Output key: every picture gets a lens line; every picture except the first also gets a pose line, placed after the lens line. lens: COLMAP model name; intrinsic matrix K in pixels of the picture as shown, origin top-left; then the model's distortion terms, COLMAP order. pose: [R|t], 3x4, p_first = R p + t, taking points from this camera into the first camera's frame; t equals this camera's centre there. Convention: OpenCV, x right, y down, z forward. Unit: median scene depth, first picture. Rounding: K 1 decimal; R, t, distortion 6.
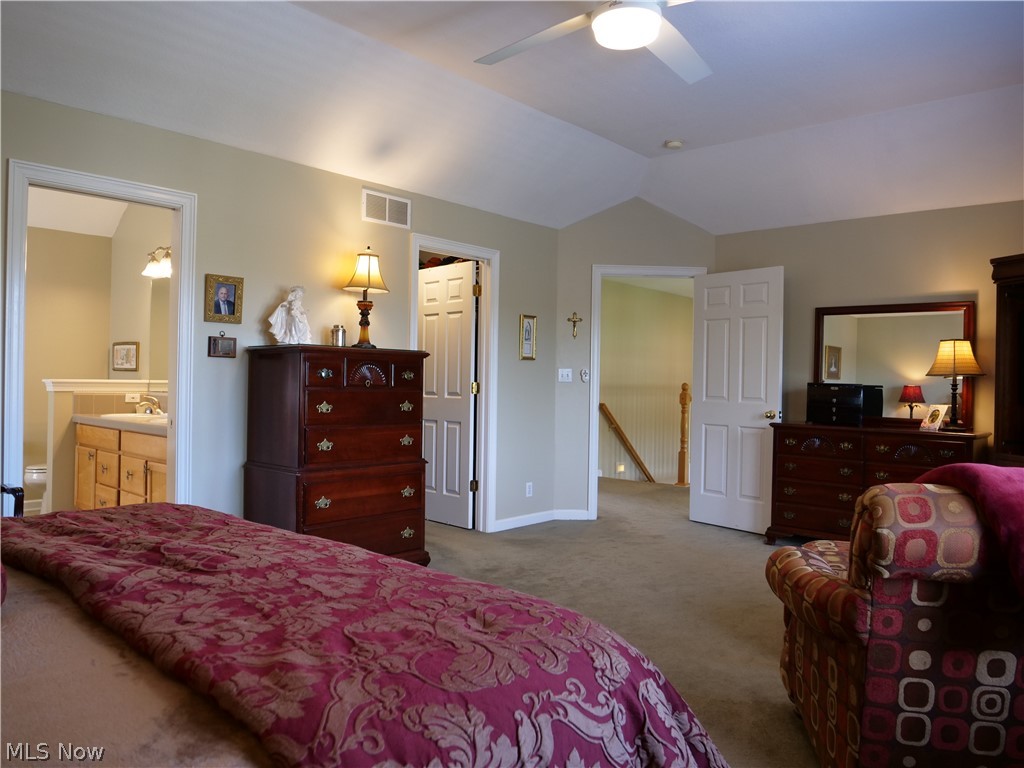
lens RADIAL K [[735.8, 0, 509.6], [0, 735.8, 377.7], [0, 0, 1]] dist [-0.034583, 0.000633]
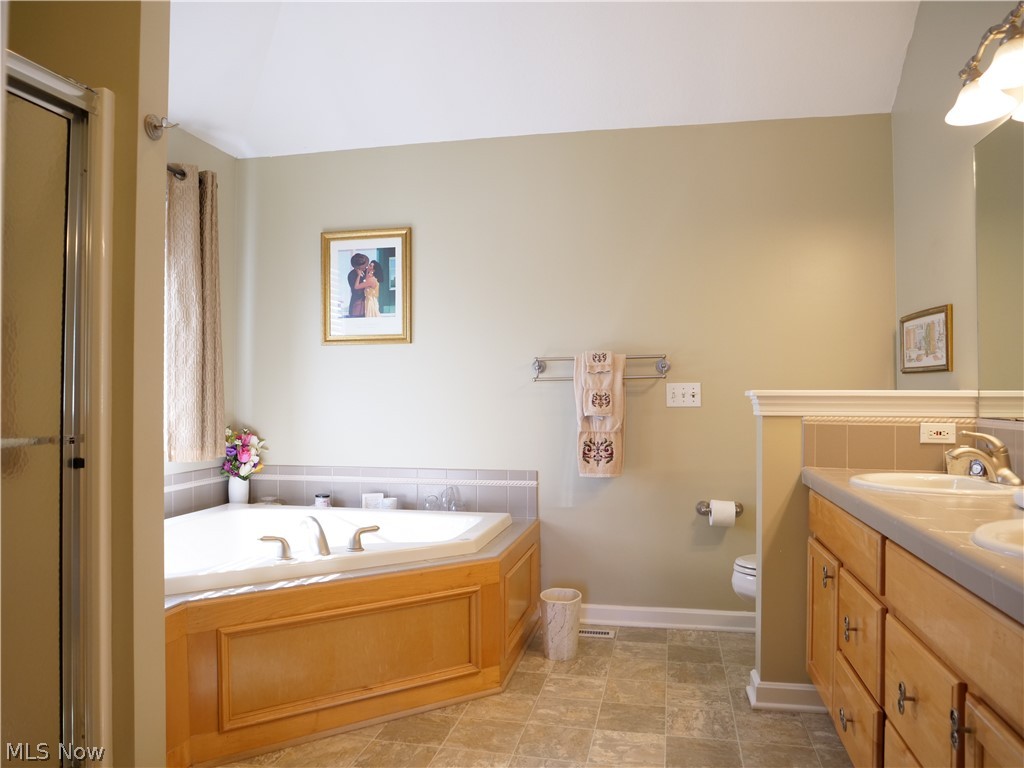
lens RADIAL K [[735.8, 0, 509.0], [0, 735.8, 378.2], [0, 0, 1]] dist [-0.034583, 0.000633]
pose [[0.504967, -0.030107, -0.862613, -0.282953], [0.008845, 0.999520, -0.029707, 0.006386], [0.863093, 0.007371, 0.504991, 0.582208]]
